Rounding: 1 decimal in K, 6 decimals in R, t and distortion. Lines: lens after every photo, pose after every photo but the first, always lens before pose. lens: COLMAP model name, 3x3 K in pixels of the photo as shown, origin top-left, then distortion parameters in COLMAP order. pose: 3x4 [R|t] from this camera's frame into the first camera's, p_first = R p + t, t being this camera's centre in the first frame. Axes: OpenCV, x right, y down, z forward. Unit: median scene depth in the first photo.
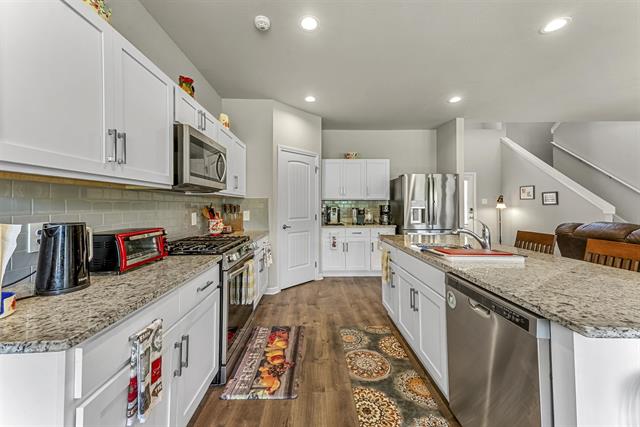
lens RADIAL K [[254.1, 0, 318.2], [0, 254.1, 201.7], [0, 0, 1]] dist [0.029667, -0.000044]
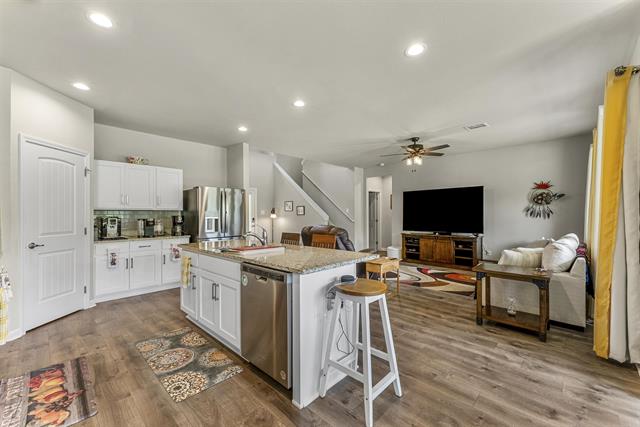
lens RADIAL K [[261.3, 0, 317.1], [0, 261.3, 213.8], [0, 0, 1]] dist [0.017227, -0.000138]
pose [[0.709818, 0.000947, 0.704385, -0.081712], [-0.005233, 0.999979, 0.003929, -0.001199], [-0.704366, -0.006474, 0.709808, -0.118049]]
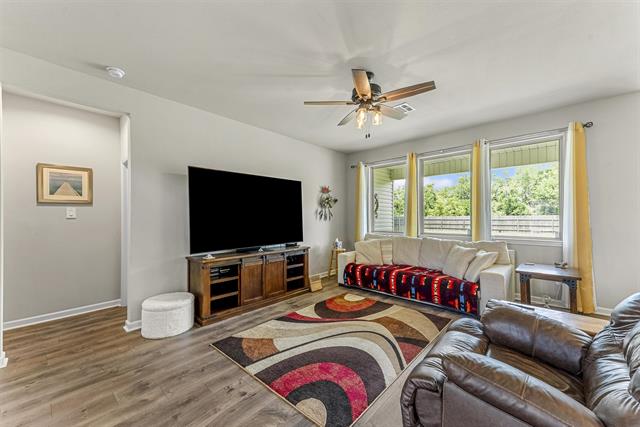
lens RADIAL K [[252.4, 0, 318.1], [0, 252.4, 217.0], [0, 0, 1]] dist [0.030771, -0.000084]
pose [[-0.724957, 0.002782, 0.688788, 0.760267], [-0.003643, 0.999962, -0.007873, 0.009769], [-0.688784, -0.008217, -0.724920, 0.989984]]
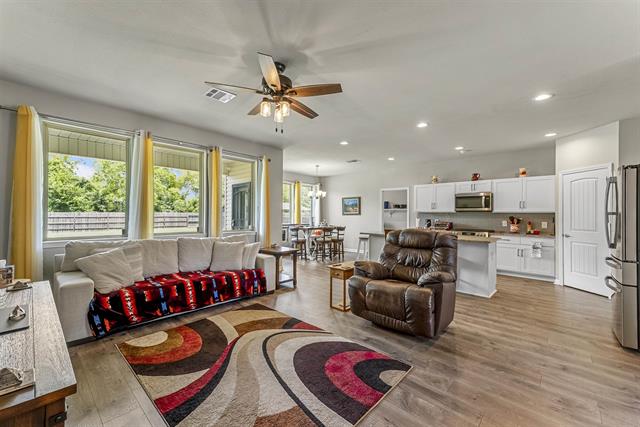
lens RADIAL K [[264.6, 0, 318.1], [0, 264.6, 212.7], [0, 0, 1]] dist [0.034000, 0.000050]
pose [[-0.691659, -0.013606, -0.722096, 1.509796], [-0.000891, 0.999838, -0.017985, 0.011052], [0.722224, -0.011796, -0.691559, 0.951732]]
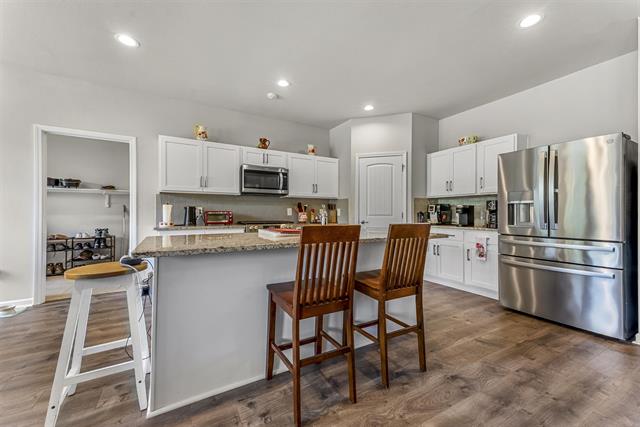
lens RADIAL K [[252.4, 0, 318.1], [0, 252.4, 217.0], [0, 0, 1]] dist [0.030771, -0.000084]
pose [[0.482322, 0.019421, -0.875779, 0.730294], [0.008237, 0.999609, 0.026703, 0.038385], [0.875955, -0.020094, 0.481974, 0.226647]]
